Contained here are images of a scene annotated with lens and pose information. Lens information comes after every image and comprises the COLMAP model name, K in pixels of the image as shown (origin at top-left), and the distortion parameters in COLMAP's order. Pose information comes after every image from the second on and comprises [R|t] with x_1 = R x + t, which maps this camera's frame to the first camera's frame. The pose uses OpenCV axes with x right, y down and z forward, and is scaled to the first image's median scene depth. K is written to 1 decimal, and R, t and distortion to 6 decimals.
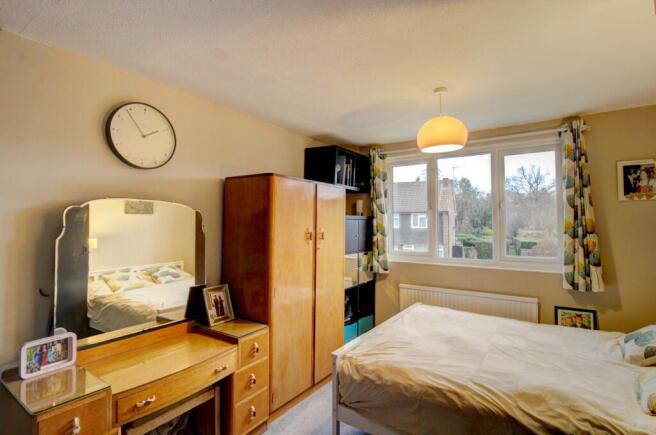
lens RADIAL K [[326.1, 0, 328.0], [0, 326.1, 216.2], [0, 0, 1]] dist [-0.008028, -0.001075]
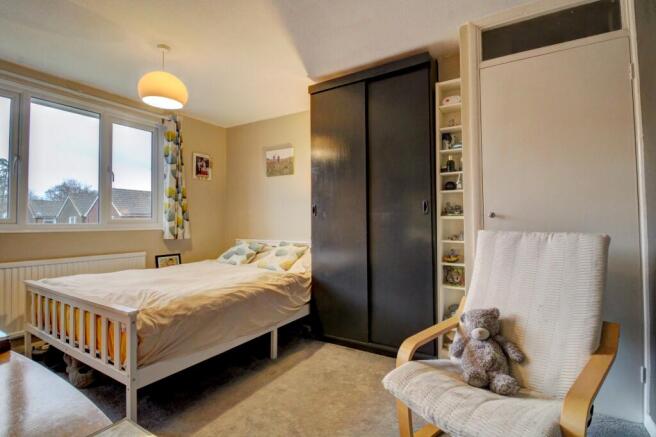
lens RADIAL K [[313.6, 0, 328.2], [0, 313.6, 219.3], [0, 0, 1]] dist [0.000500, -0.000094]
pose [[-0.047272, 0.012131, 0.998808, -0.599724], [-0.016776, 0.999776, -0.012937, 0.153566], [-0.998741, -0.017368, -0.047058, 0.428773]]
